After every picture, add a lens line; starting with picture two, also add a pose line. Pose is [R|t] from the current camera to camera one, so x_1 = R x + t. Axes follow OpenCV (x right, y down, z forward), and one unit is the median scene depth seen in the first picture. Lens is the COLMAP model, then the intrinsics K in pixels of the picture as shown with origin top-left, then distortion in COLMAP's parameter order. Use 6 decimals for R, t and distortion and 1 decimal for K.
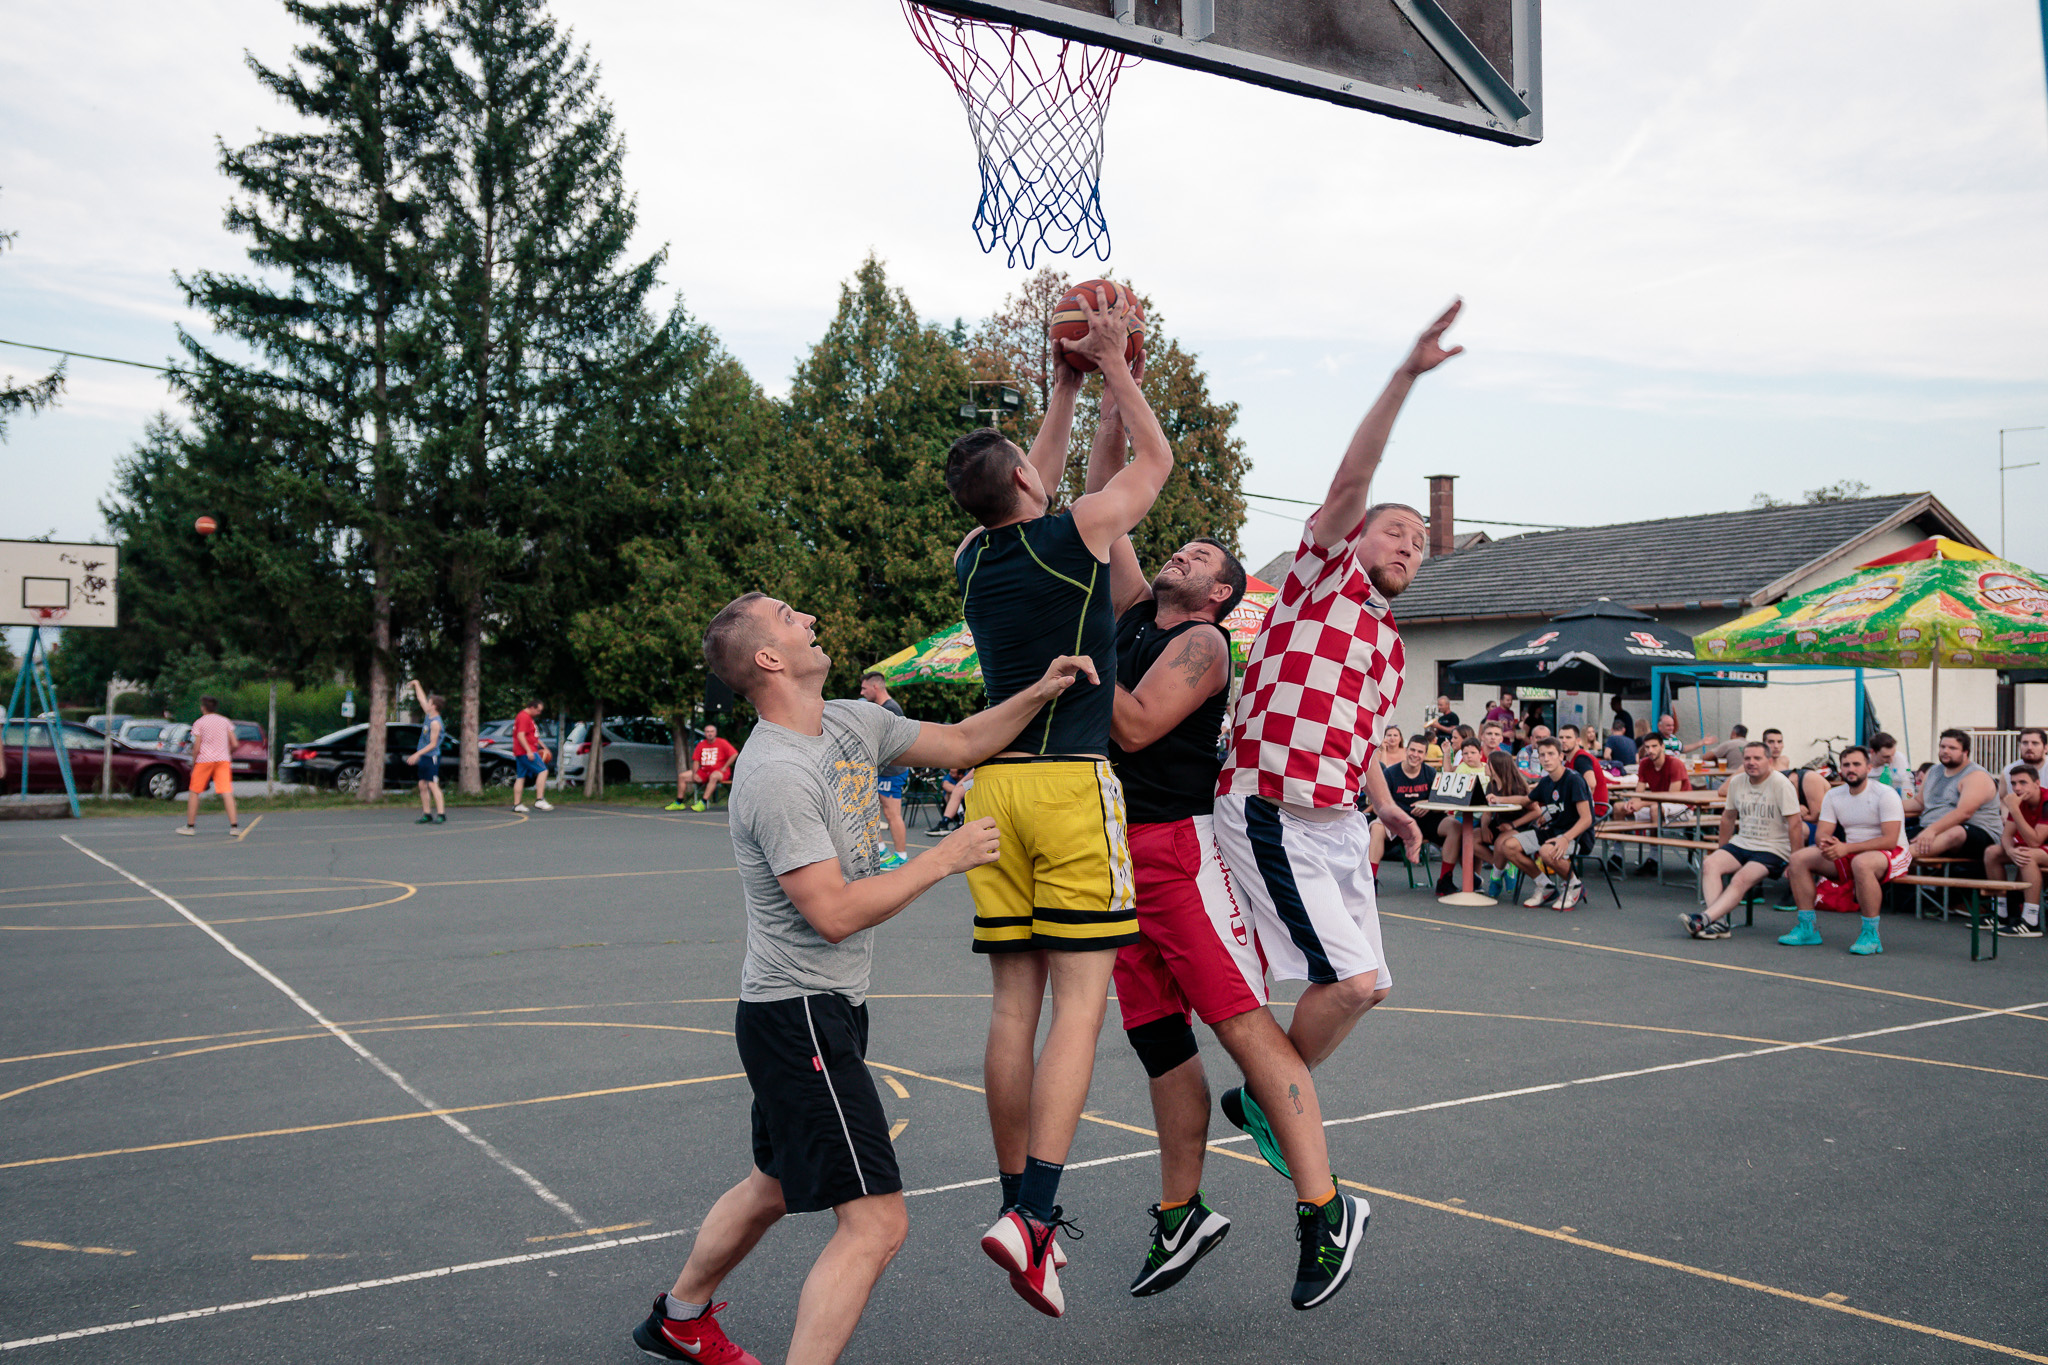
lens RADIAL K [[1827.6, 0, 995.0], [0, 1827.6, 686.3], [0, 0, 1]] dist [0.043305, 0.005273]
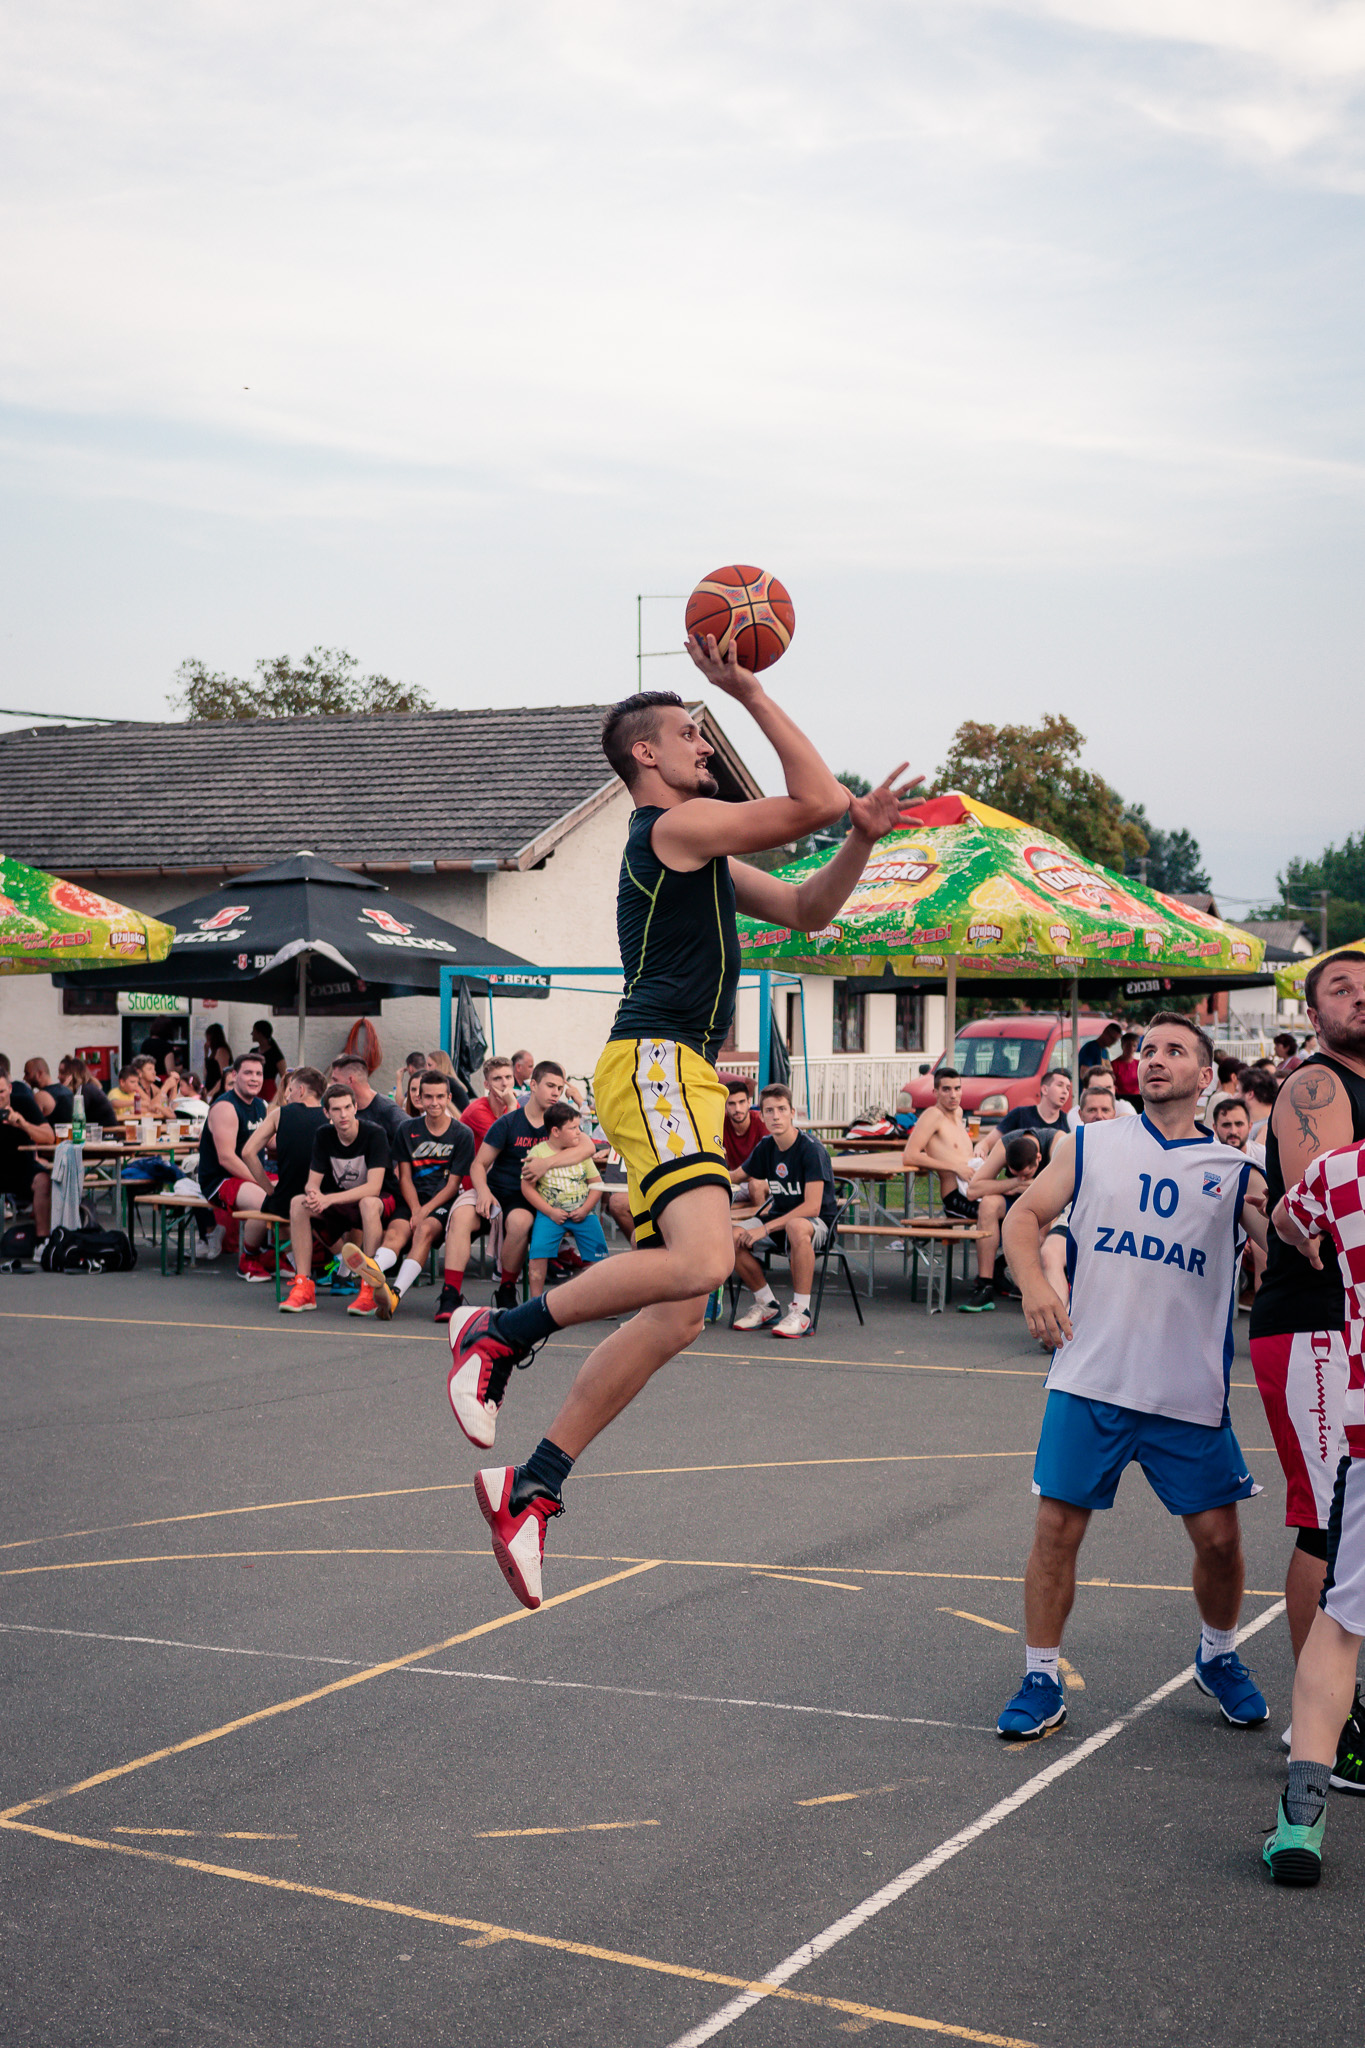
lens RADIAL K [[3305.3, 0, 685.2], [0, 3305.3, 1021.9], [0, 0, 1]] dist [0.059080, 0.000000]
pose [[0.850791, -0.002423, 0.525499, -0.184953], [-0.004447, 0.999920, 0.011810, -0.005487], [-0.525486, -0.012385, 0.850712, -0.019450]]
